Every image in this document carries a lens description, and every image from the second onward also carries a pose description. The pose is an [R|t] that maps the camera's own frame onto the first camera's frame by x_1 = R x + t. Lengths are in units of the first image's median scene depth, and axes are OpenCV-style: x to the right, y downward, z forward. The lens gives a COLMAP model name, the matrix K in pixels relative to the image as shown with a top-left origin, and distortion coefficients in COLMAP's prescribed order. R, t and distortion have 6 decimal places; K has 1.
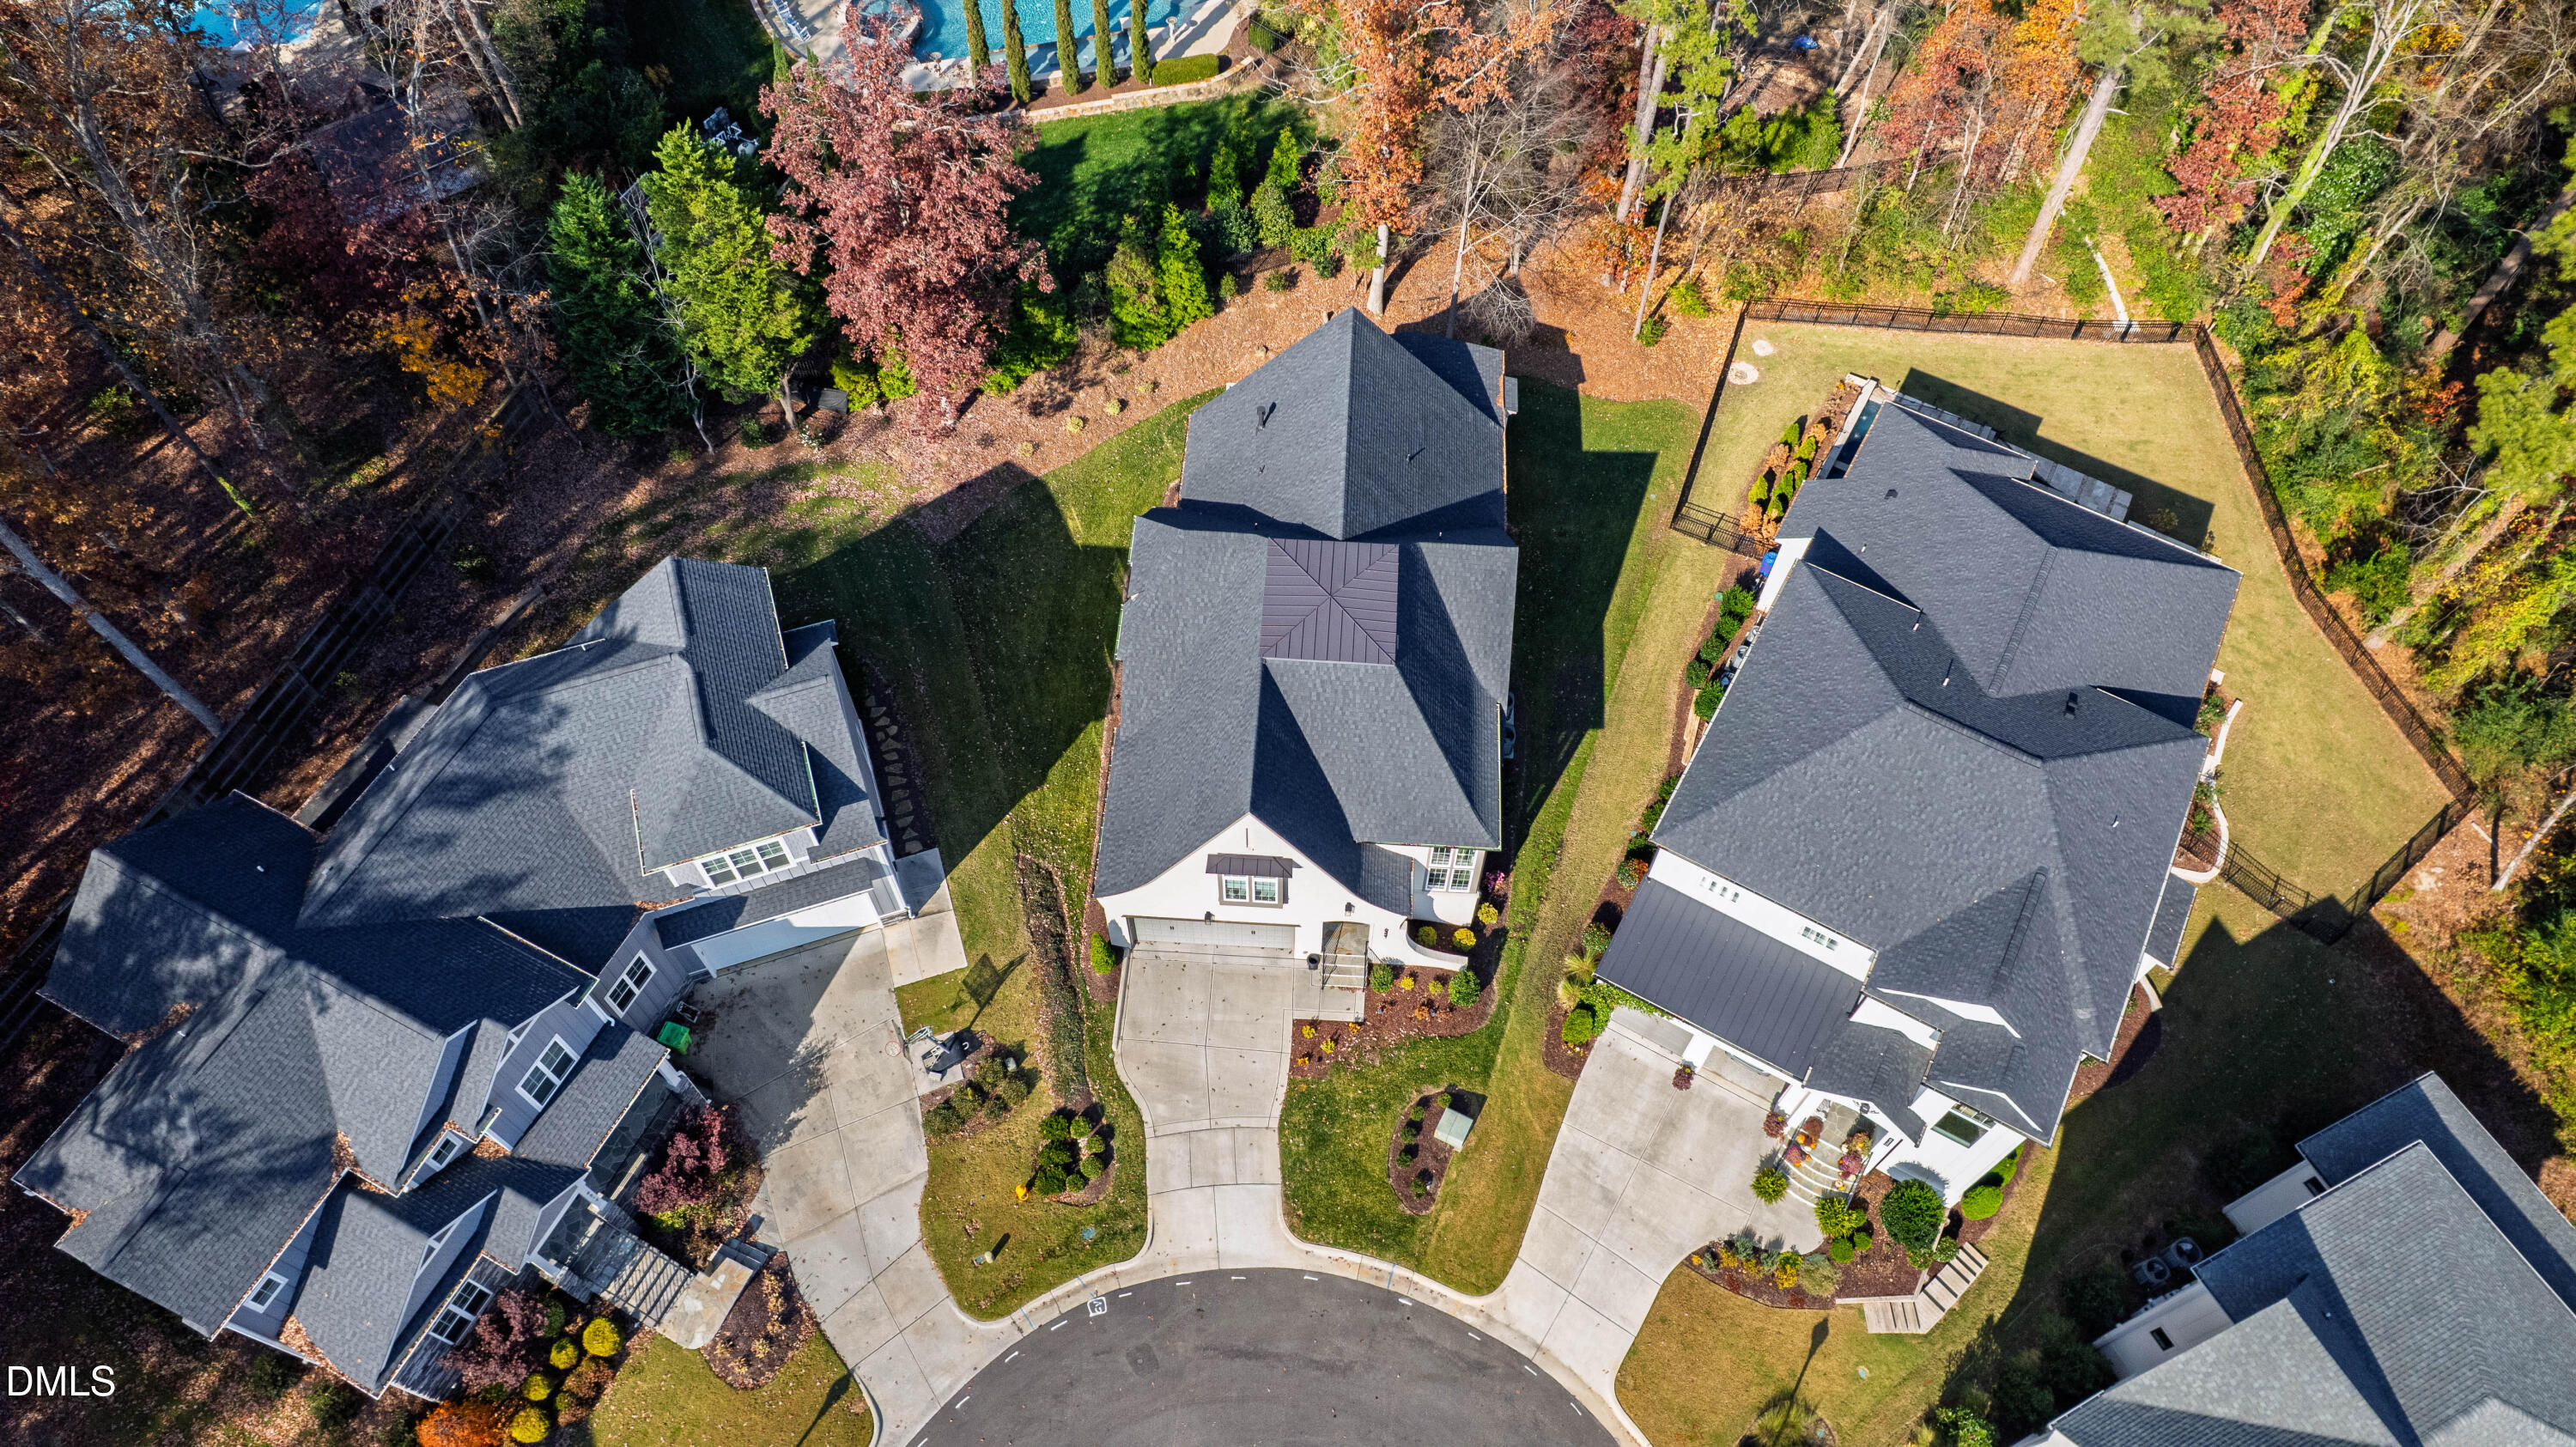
lens RADIAL K [[1620.2, 0, 1288.0], [0, 1620.2, 723.5], [0, 0, 1]] dist [-0.047211, 0.000580]
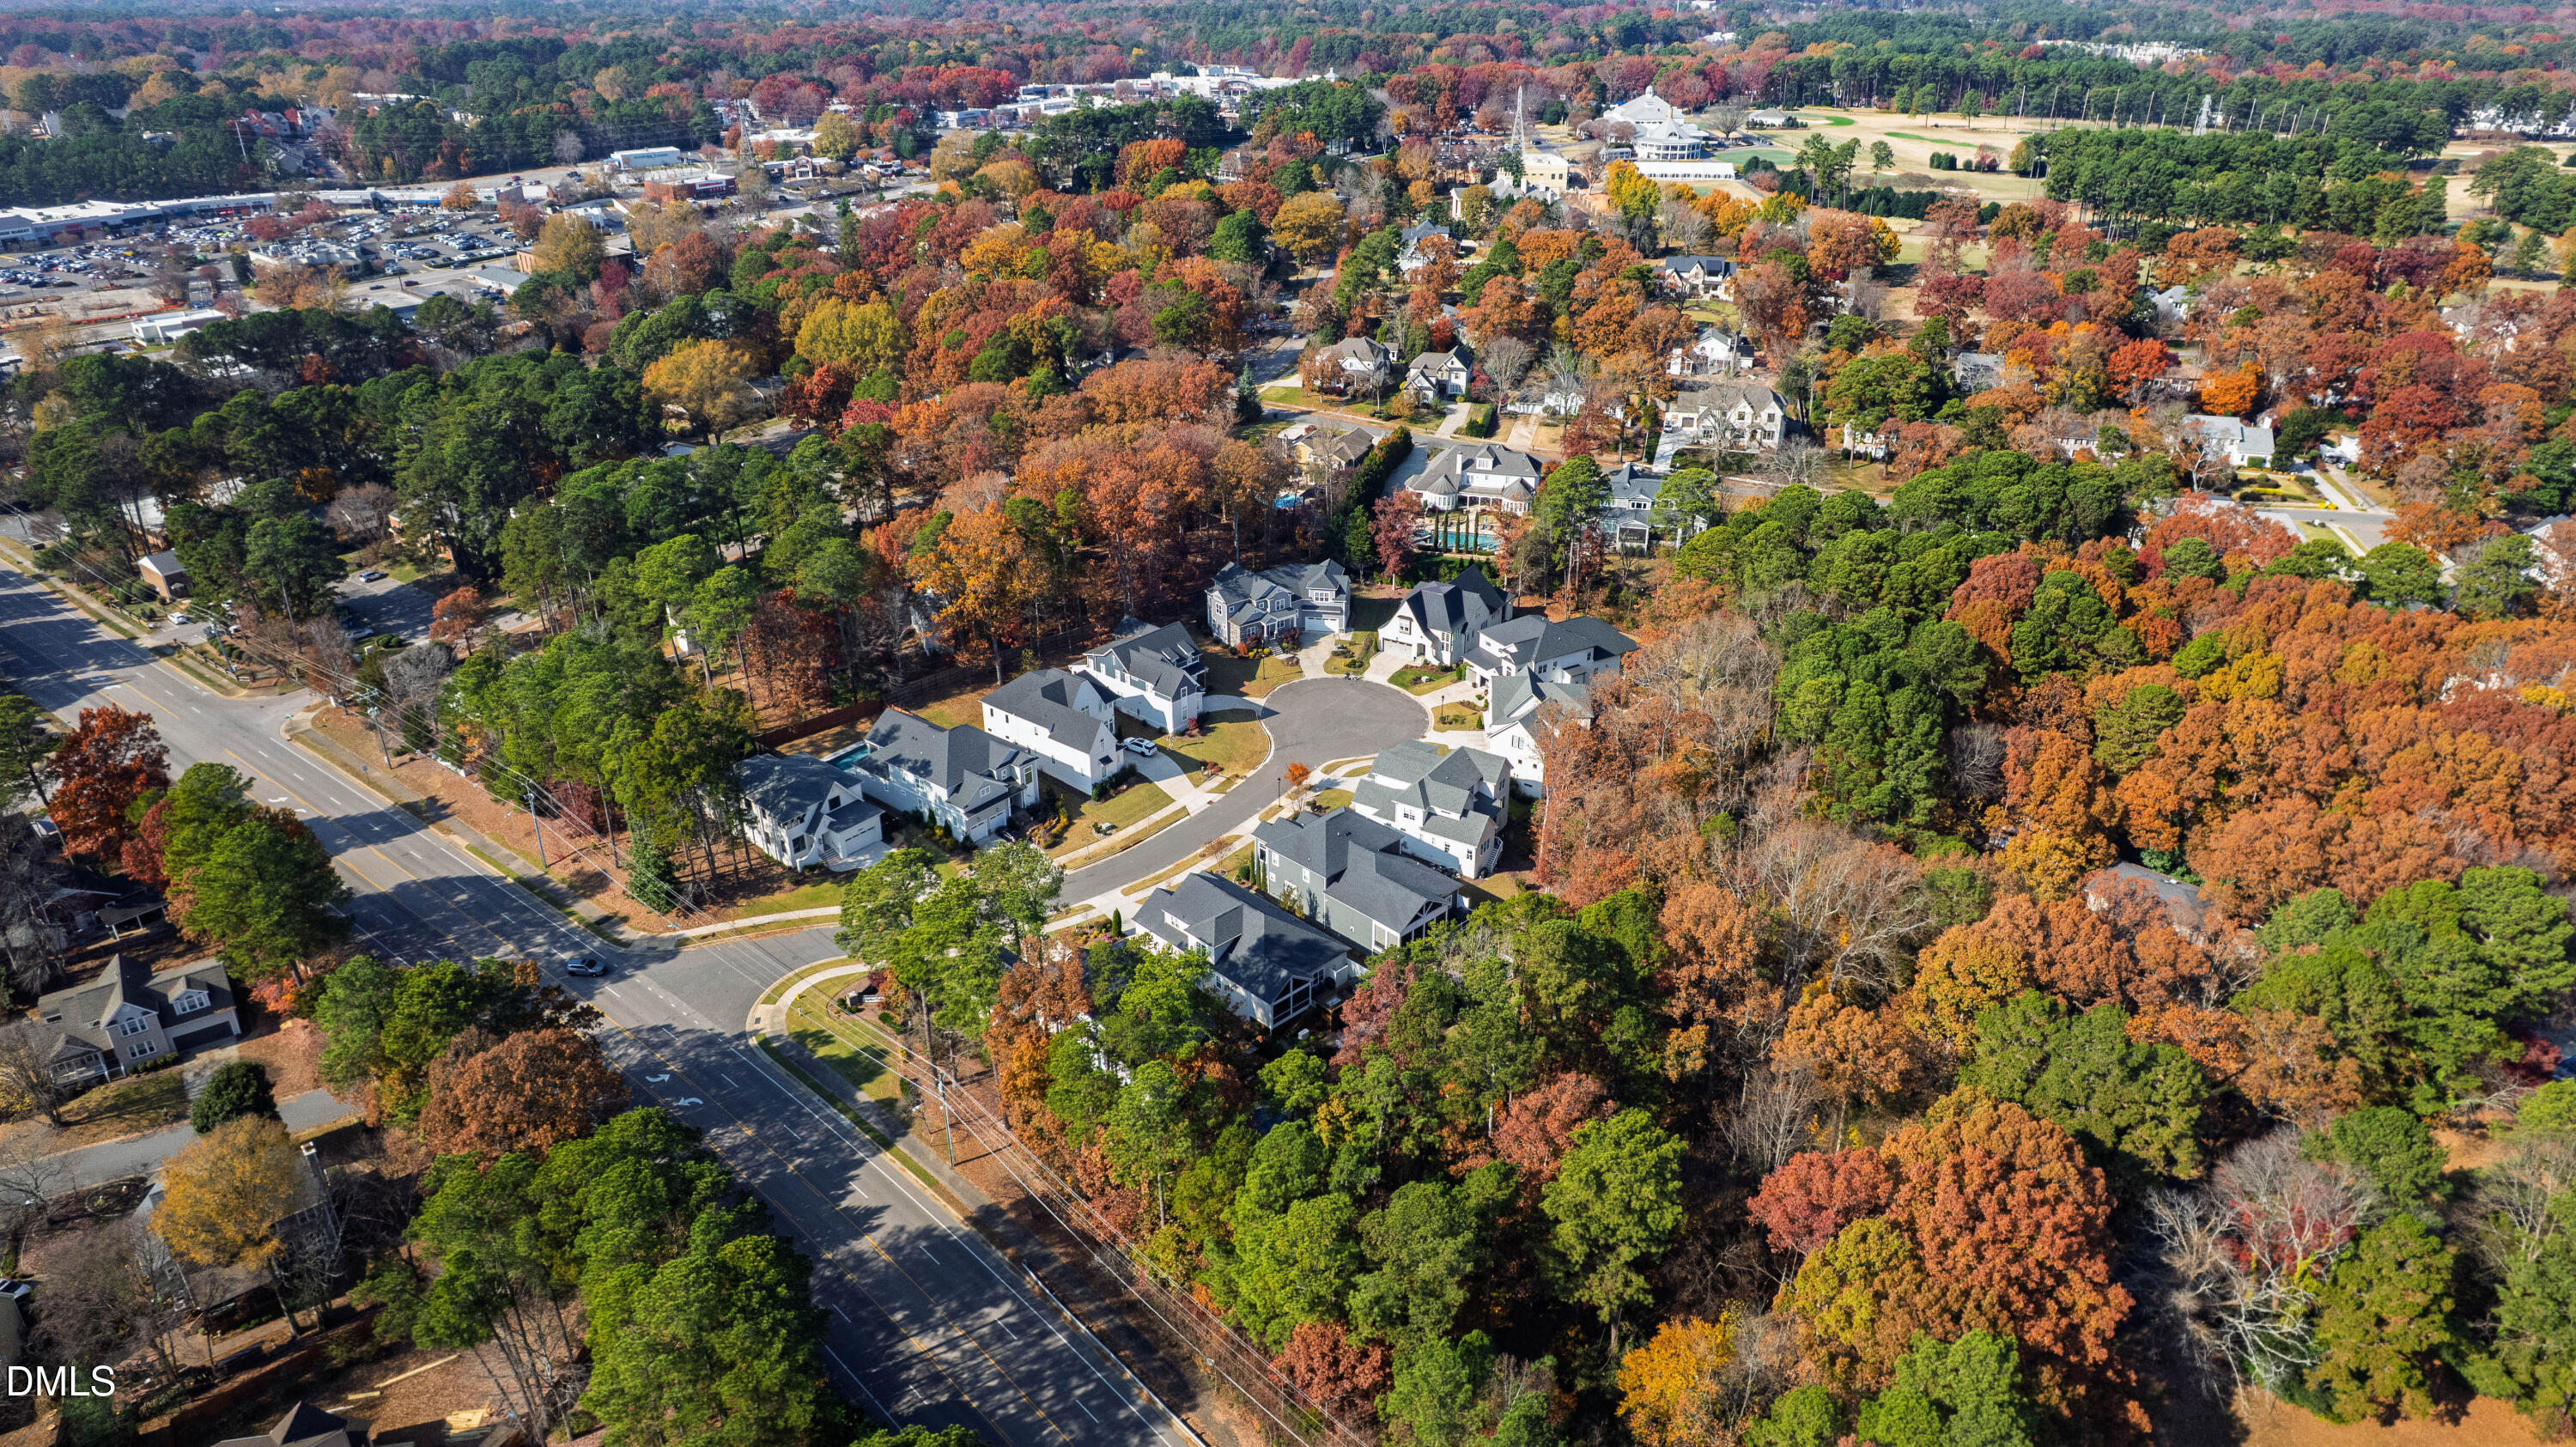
lens RADIAL K [[1620.2, 0, 1288.0], [0, 1620.2, 723.5], [0, 0, 1]] dist [-0.047211, 0.000580]
pose [[0.881508, 0.206420, -0.424659, 1.904897], [-0.397687, 0.809418, -0.432074, 2.731745], [0.254538, 0.549758, 0.795599, -3.049474]]
